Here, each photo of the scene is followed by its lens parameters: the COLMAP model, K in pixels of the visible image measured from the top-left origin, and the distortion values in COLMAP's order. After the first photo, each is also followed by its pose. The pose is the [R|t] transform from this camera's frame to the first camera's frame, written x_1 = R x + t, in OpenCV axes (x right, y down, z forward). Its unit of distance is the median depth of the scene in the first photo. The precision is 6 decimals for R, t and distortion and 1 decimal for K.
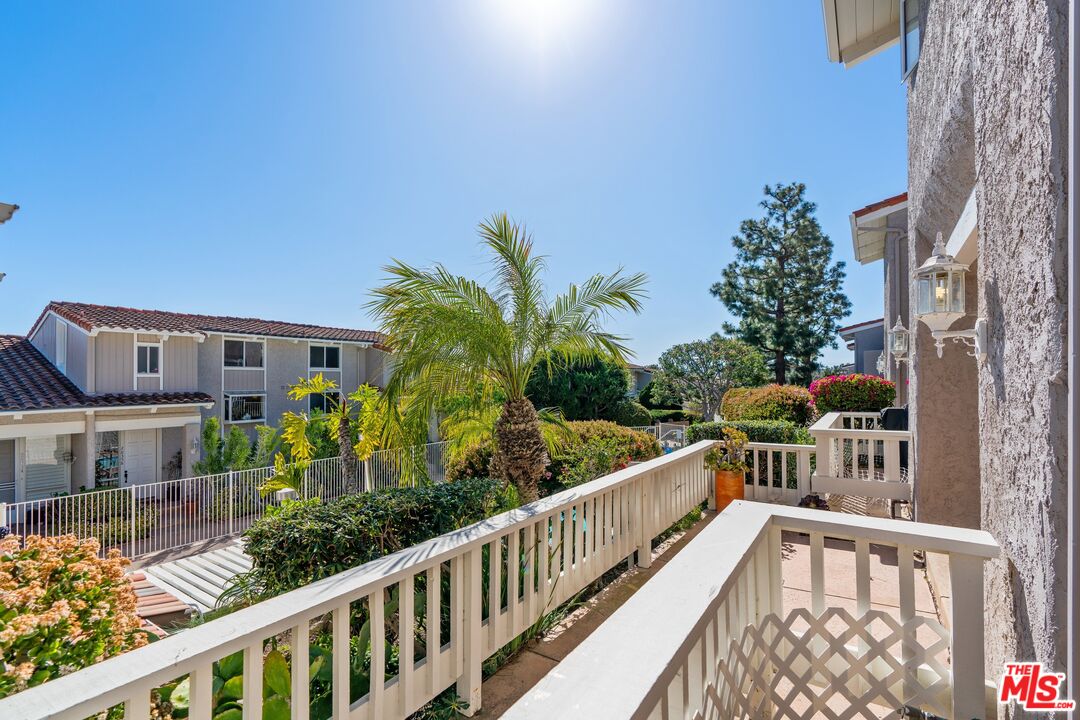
lens RADIAL K [[485.8, 0, 537.9], [0, 485.8, 377.1], [0, 0, 1]] dist [-0.003694, -0.000425]
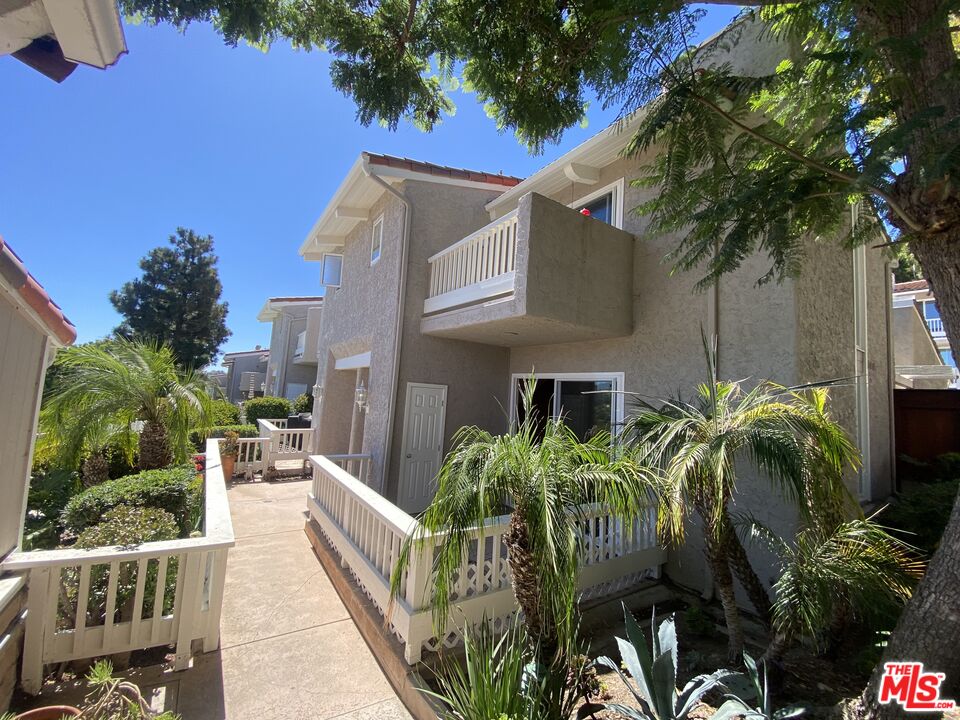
lens RADIAL K [[397.5, 0, 480.0], [0, 397.5, 360.0], [0, 0, 1]] dist [-0.000039, -0.000008]
pose [[0.359413, 0.103535, 0.927417, -2.023824], [-0.059505, 0.994346, -0.087946, -0.251991], [-0.931279, -0.023577, 0.363542, -1.171506]]
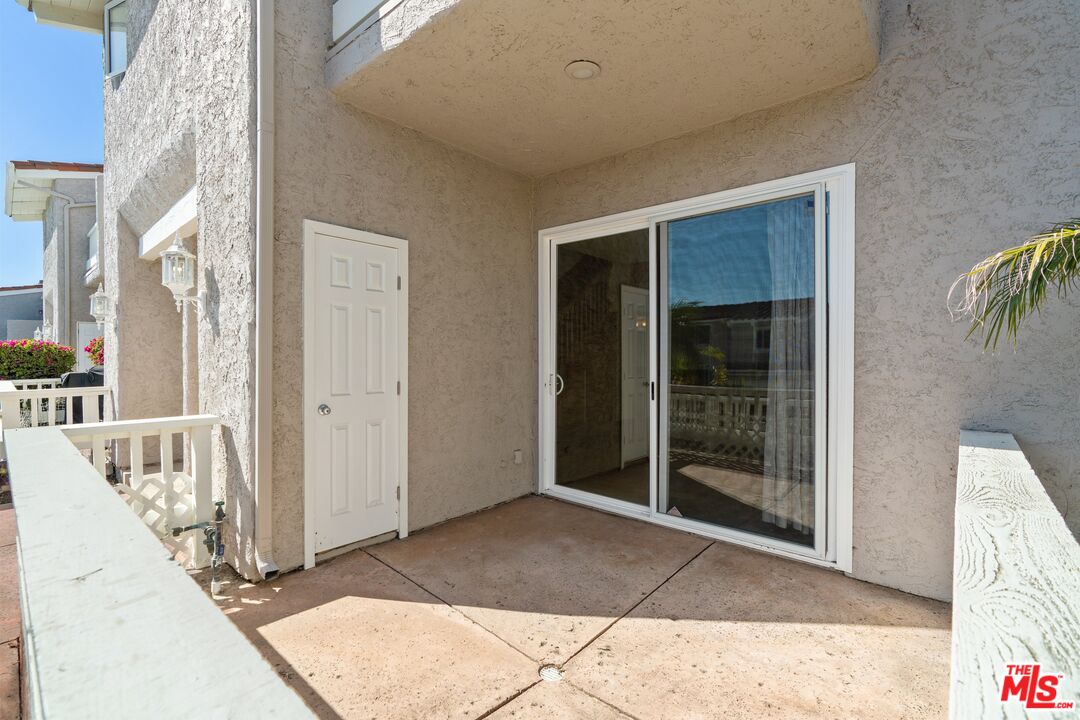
lens RADIAL K [[481.1, 0, 534.6], [0, 481.1, 354.7], [0, 0, 1]] dist [-0.005570, 0.000404]
pose [[0.117683, 0.005198, 0.993038, -0.590601], [-0.000829, 0.999986, -0.005136, 0.109656], [-0.993051, -0.000219, 0.117686, -0.323149]]
